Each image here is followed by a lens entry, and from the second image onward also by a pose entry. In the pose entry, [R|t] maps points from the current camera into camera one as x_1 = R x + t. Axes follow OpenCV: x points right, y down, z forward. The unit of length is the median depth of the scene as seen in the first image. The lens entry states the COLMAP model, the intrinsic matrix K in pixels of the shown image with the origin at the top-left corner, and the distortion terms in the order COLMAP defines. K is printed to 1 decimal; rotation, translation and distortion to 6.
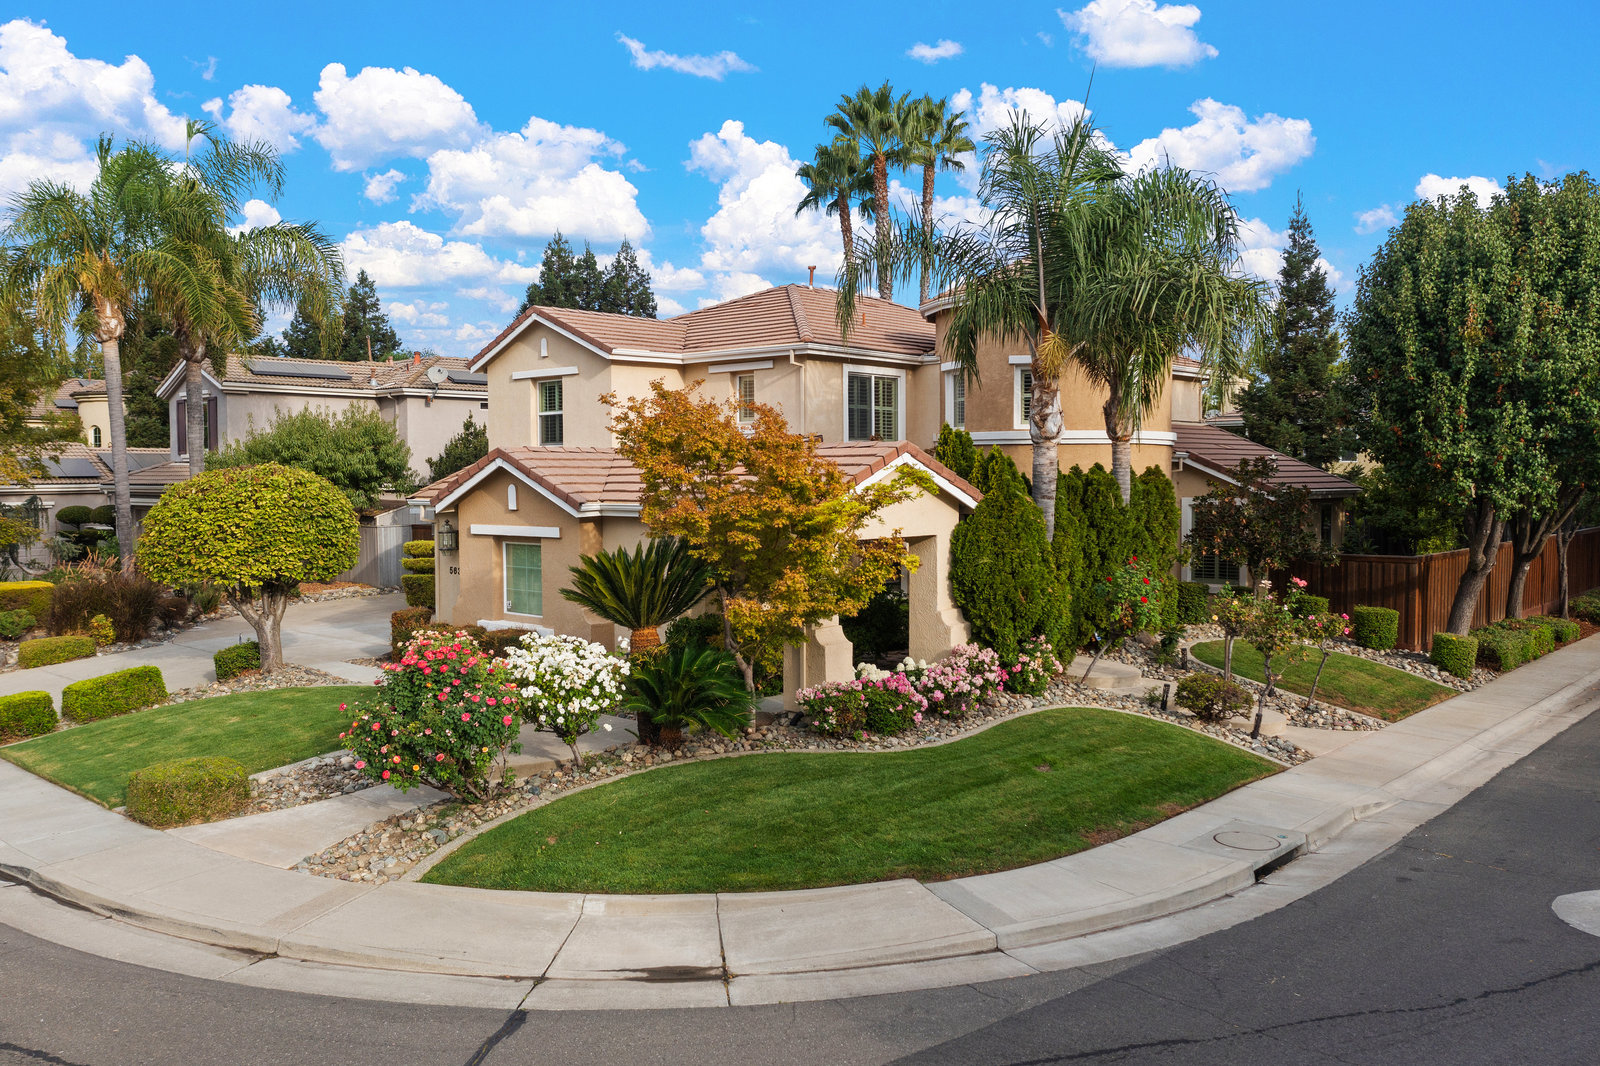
lens RADIAL K [[1277.2, 0, 800.0], [0, 1277.2, 533.0], [0, 0, 1]] dist [-0.010975, 0.004281]
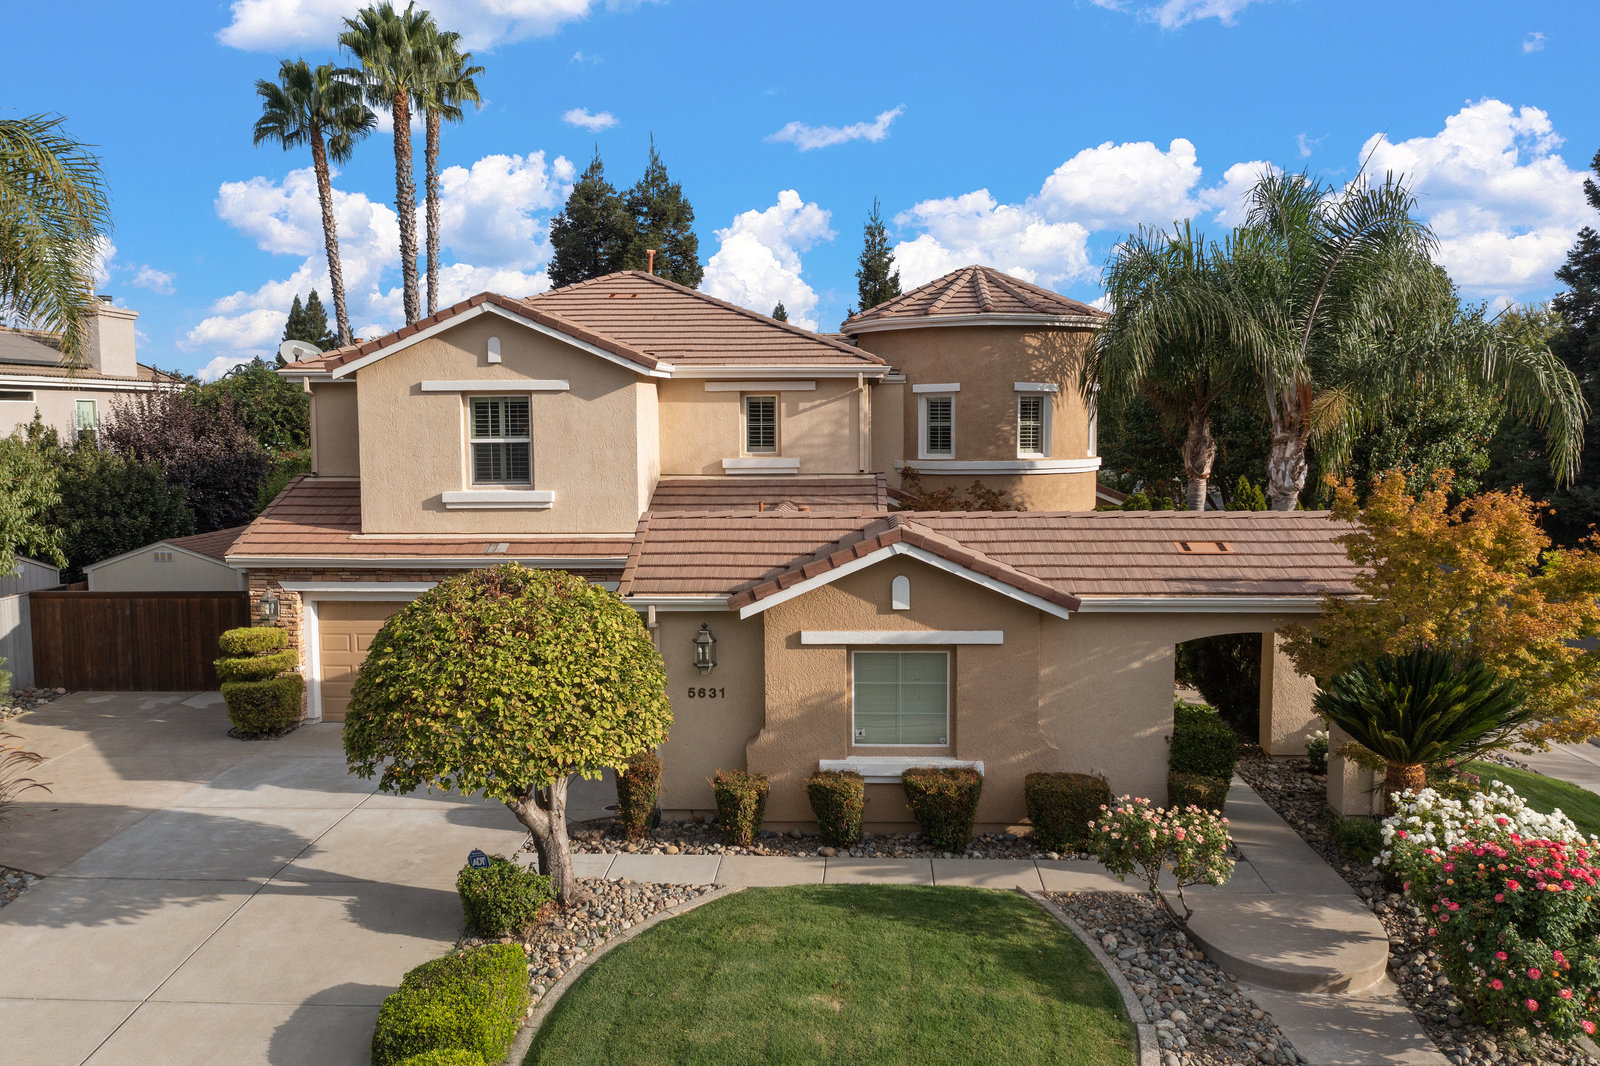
lens RADIAL K [[1277.2, 0, 800.0], [0, 1277.2, 533.0], [0, 0, 1]] dist [-0.010975, 0.004281]
pose [[0.766962, -0.058339, 0.639035, -0.581093], [0.032435, 0.998110, 0.052192, -0.081094], [-0.640872, -0.019302, 0.767405, 0.363876]]
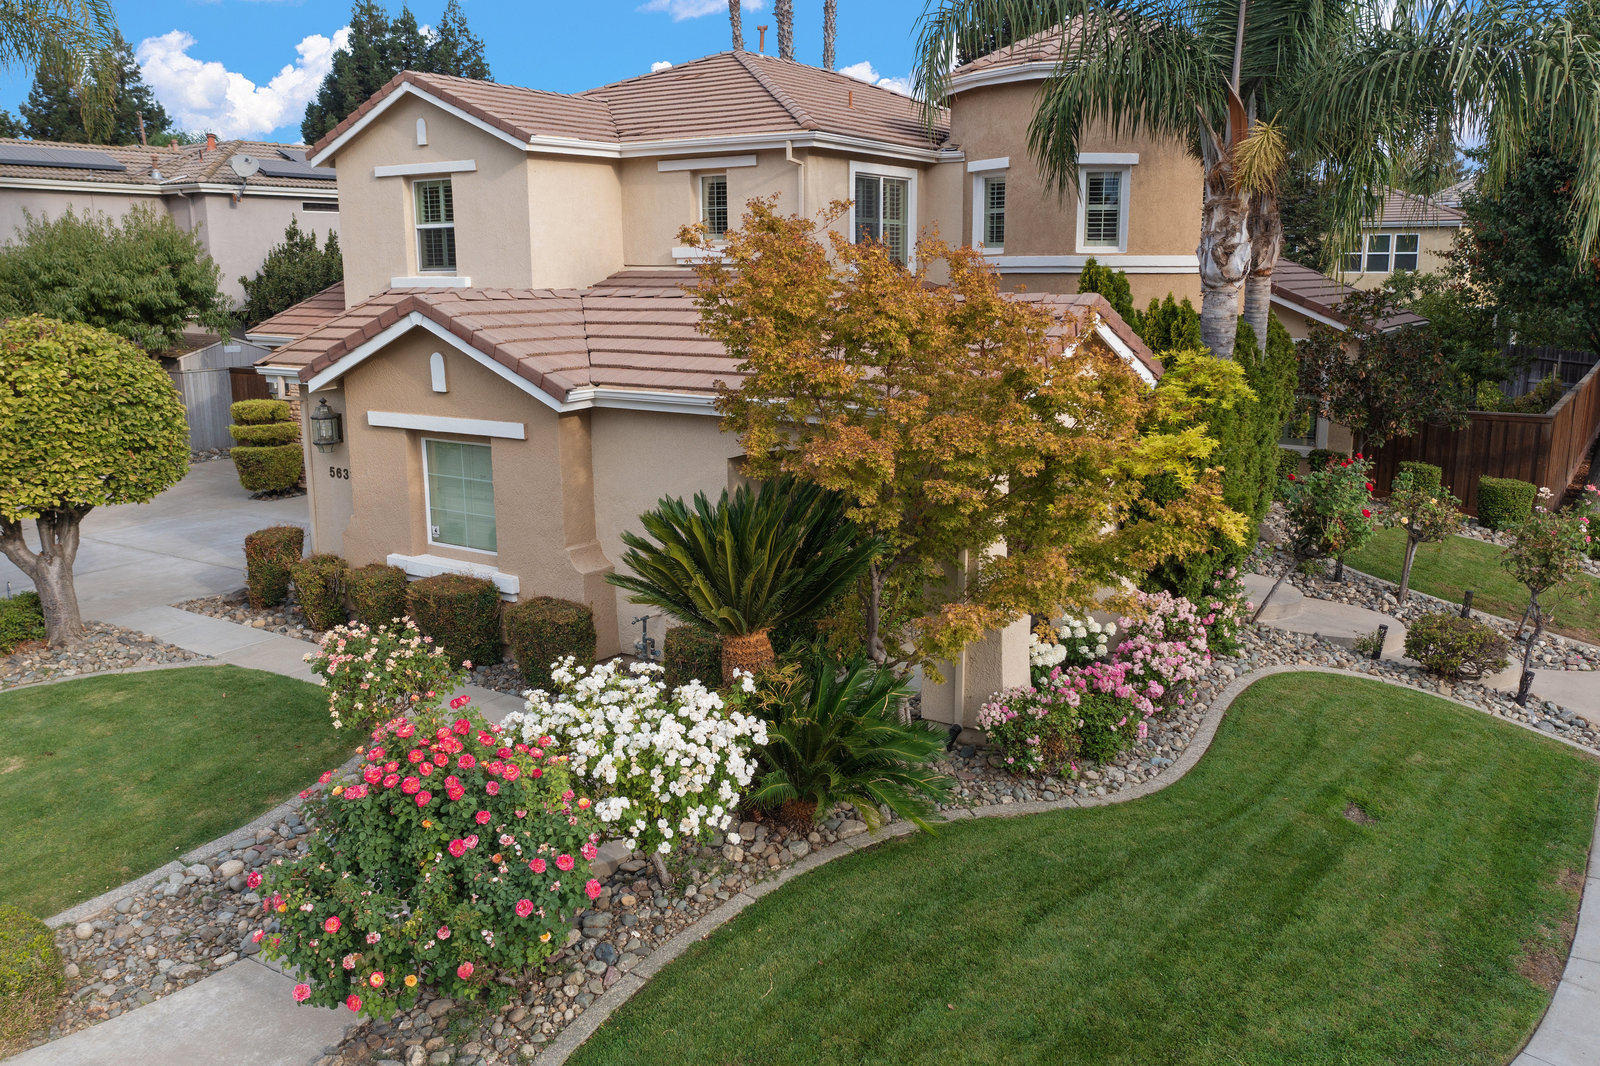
lens RADIAL K [[1291.9, 0, 800.0], [0, 1291.9, 533.0], [0, 0, 1]] dist [-0.010874, -0.000306]
pose [[0.989575, -0.028823, 0.141107, -0.108167], [0.006555, 0.987767, 0.155801, -0.037822], [-0.143871, -0.153252, 0.977658, 0.250883]]
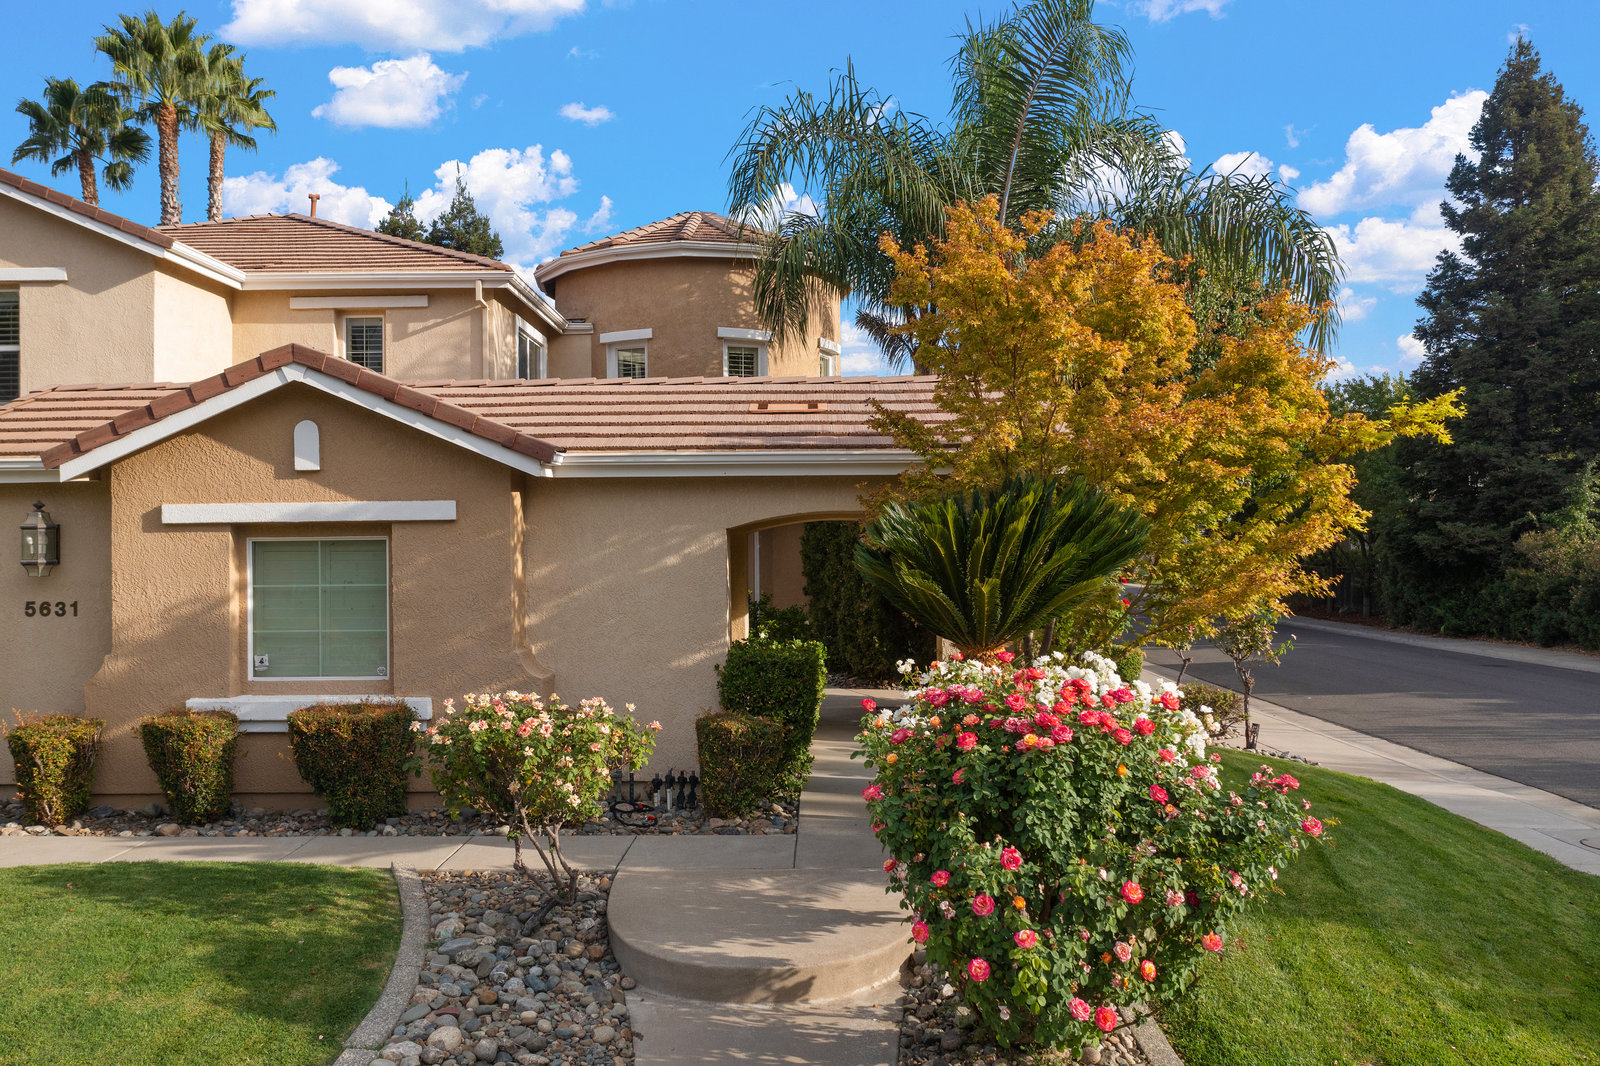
lens RADIAL K [[1269.7, 0, 800.0], [0, 1269.7, 533.0], [0, 0, 1]] dist [-0.010723, -0.001002]
pose [[0.744864, 0.006159, 0.667188, -0.324168], [0.036955, 0.998042, -0.050470, 0.030491], [-0.666192, 0.062249, 0.743178, 0.387470]]
